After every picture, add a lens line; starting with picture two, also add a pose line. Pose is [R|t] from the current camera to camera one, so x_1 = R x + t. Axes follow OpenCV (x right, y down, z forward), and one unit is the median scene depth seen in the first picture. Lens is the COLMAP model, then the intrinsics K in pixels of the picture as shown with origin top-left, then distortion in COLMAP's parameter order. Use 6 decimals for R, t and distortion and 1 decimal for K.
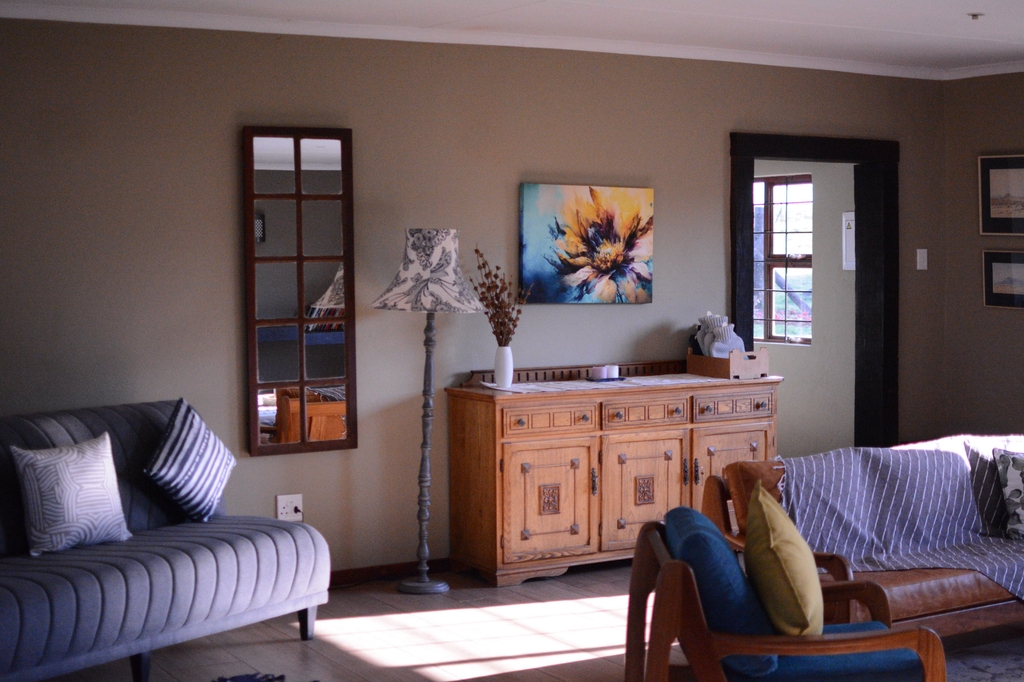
lens RADIAL K [[1570.6, 0, 512.0], [0, 1570.6, 341.0], [0, 0, 1]] dist [-0.173128, 0.062671]
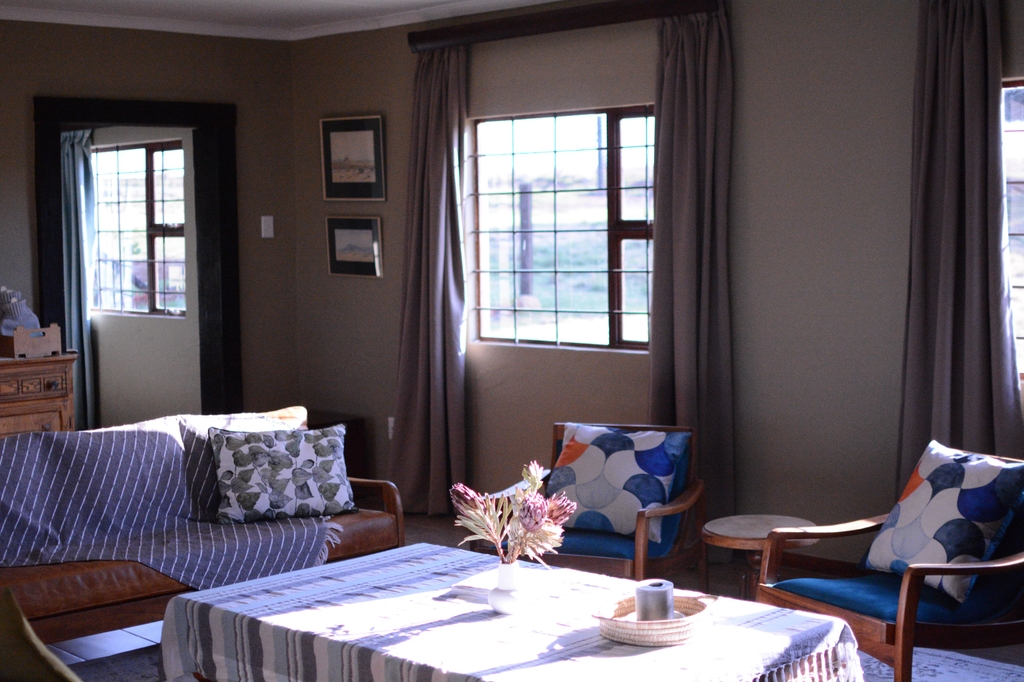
lens RADIAL K [[1570.6, 0, 512.0], [0, 1570.6, 341.0], [0, 0, 1]] dist [-0.173128, 0.062671]
pose [[0.969379, -0.025710, 0.244218, 0.202738], [0.020829, 0.999529, 0.022547, -0.000621], [-0.244683, -0.016769, 0.969458, 0.026052]]
